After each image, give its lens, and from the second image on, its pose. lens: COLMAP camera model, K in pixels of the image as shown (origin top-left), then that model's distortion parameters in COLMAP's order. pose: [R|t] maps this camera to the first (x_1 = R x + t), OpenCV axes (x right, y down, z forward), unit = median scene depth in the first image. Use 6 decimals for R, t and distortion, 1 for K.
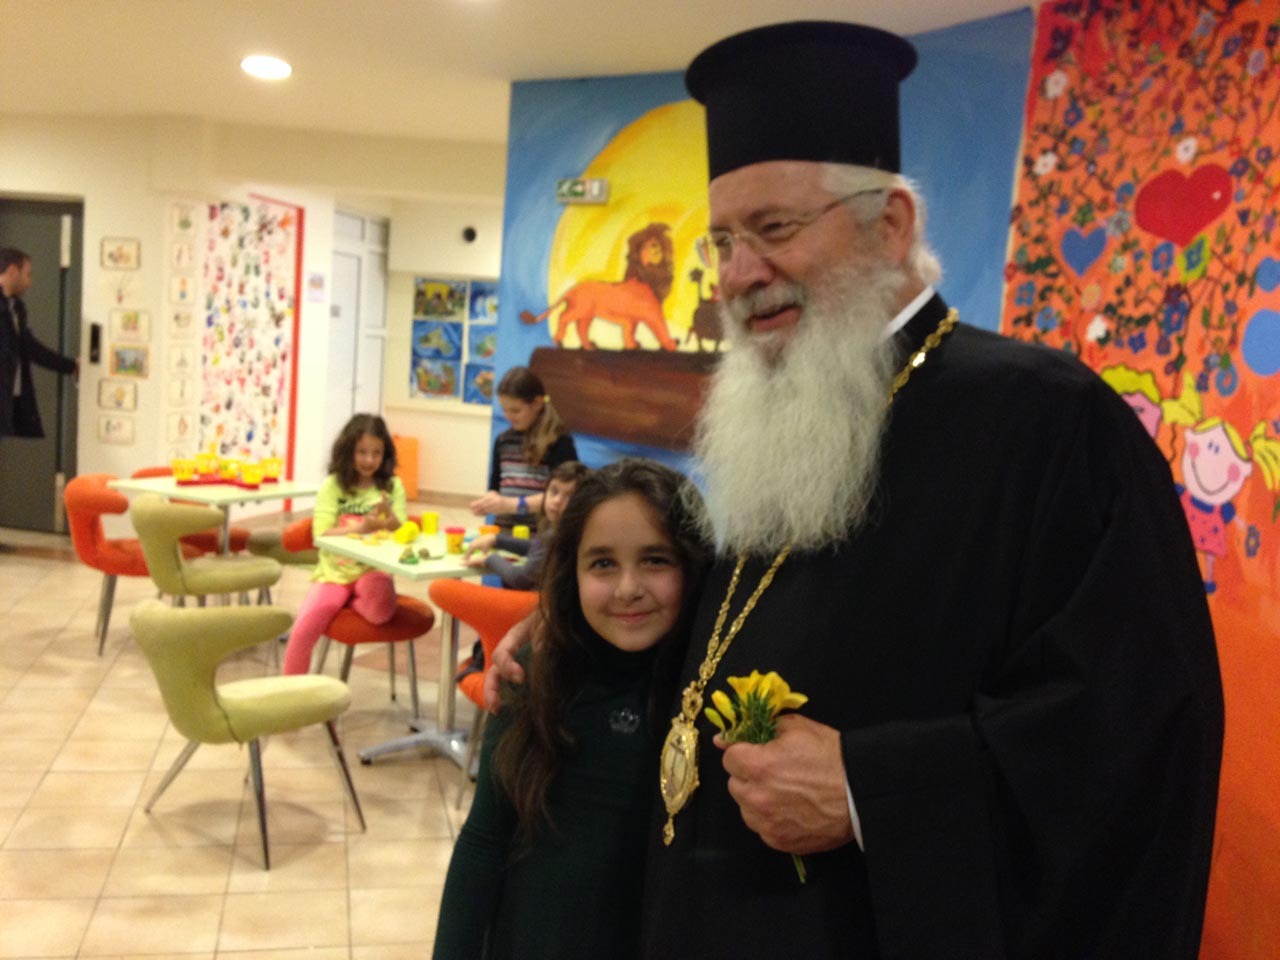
lens RADIAL K [[1224.6, 0, 640.1], [0, 1224.6, 504.9], [0, 0, 1]] dist [0.050754, -0.017779]
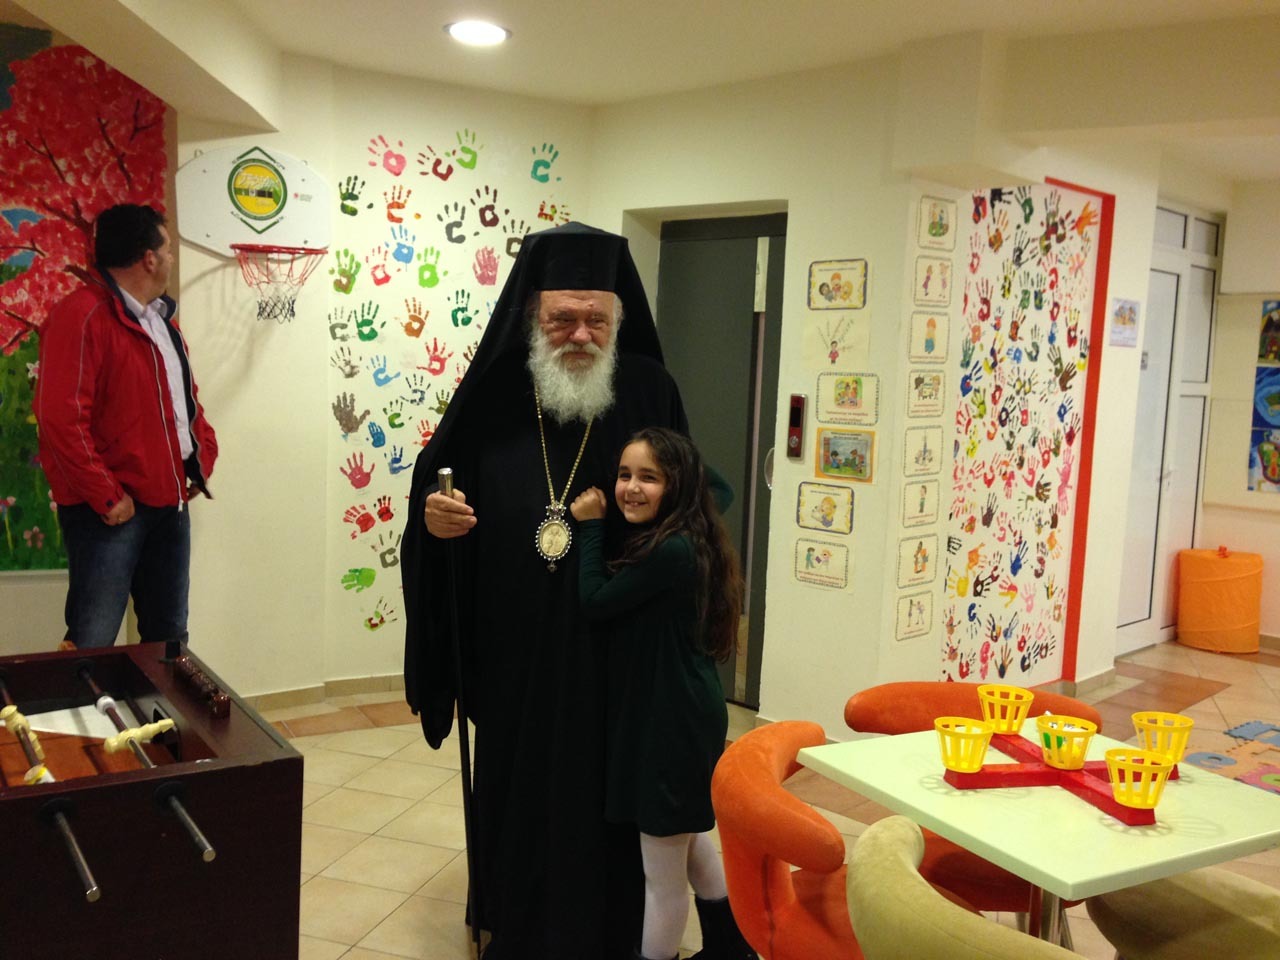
lens RADIAL K [[1224.6, 0, 640.1], [0, 1224.6, 504.9], [0, 0, 1]] dist [0.050754, -0.017779]
pose [[0.856267, 0.012509, -0.516381, -0.164375], [-0.036580, 0.998665, -0.036464, -0.058717], [0.515236, 0.050112, 0.855582, 0.379054]]
